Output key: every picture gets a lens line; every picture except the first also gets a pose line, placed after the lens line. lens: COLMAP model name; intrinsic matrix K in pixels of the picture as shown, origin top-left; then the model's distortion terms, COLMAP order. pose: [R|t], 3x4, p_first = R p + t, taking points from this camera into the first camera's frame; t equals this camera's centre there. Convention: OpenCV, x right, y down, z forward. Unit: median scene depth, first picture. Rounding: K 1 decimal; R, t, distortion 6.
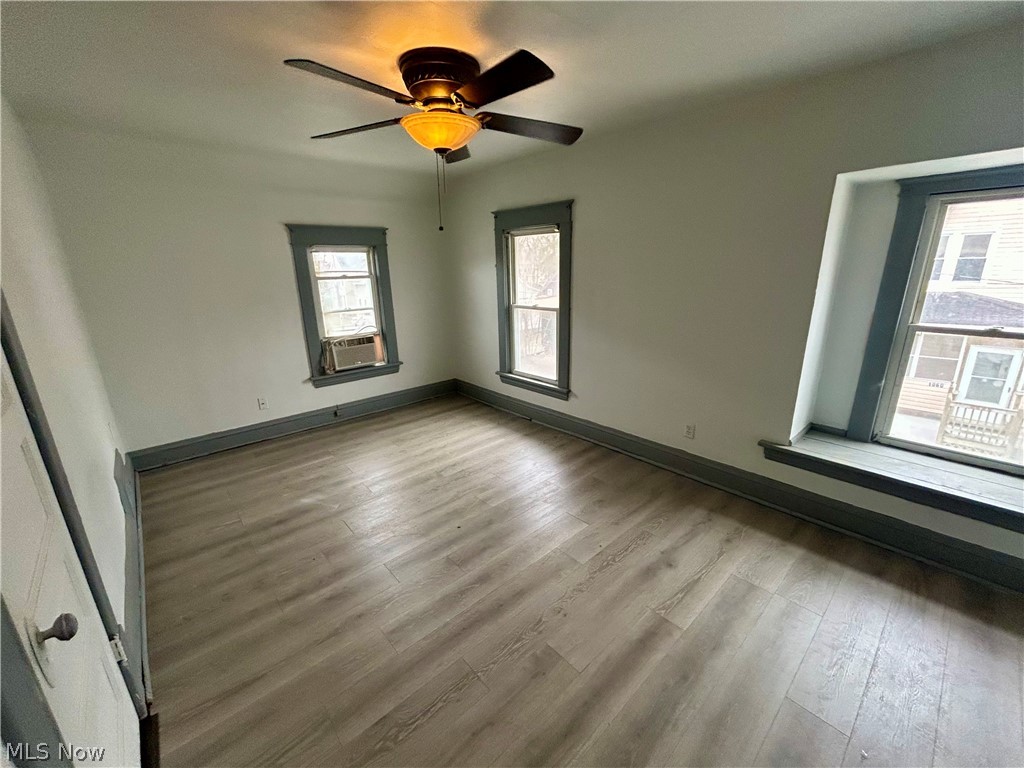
lens RADIAL K [[410.7, 0, 518.1], [0, 410.7, 383.7], [0, 0, 1]] dist [-0.002654, 0.000092]
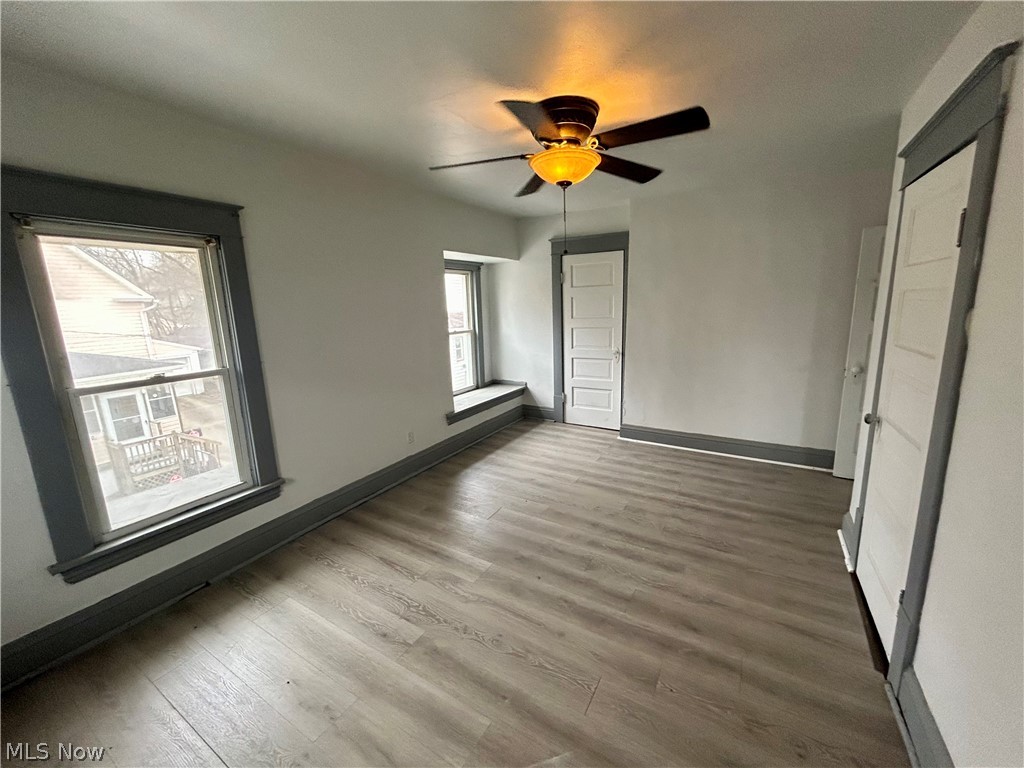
lens RADIAL K [[410.7, 0, 510.3], [0, 410.7, 383.8], [0, 0, 1]] dist [-0.002654, 0.000092]
pose [[-0.287275, -0.158685, 0.944612, -0.611843], [0.298817, 0.922117, 0.245782, -0.185942], [-0.910045, 0.352873, -0.217484, 0.750271]]
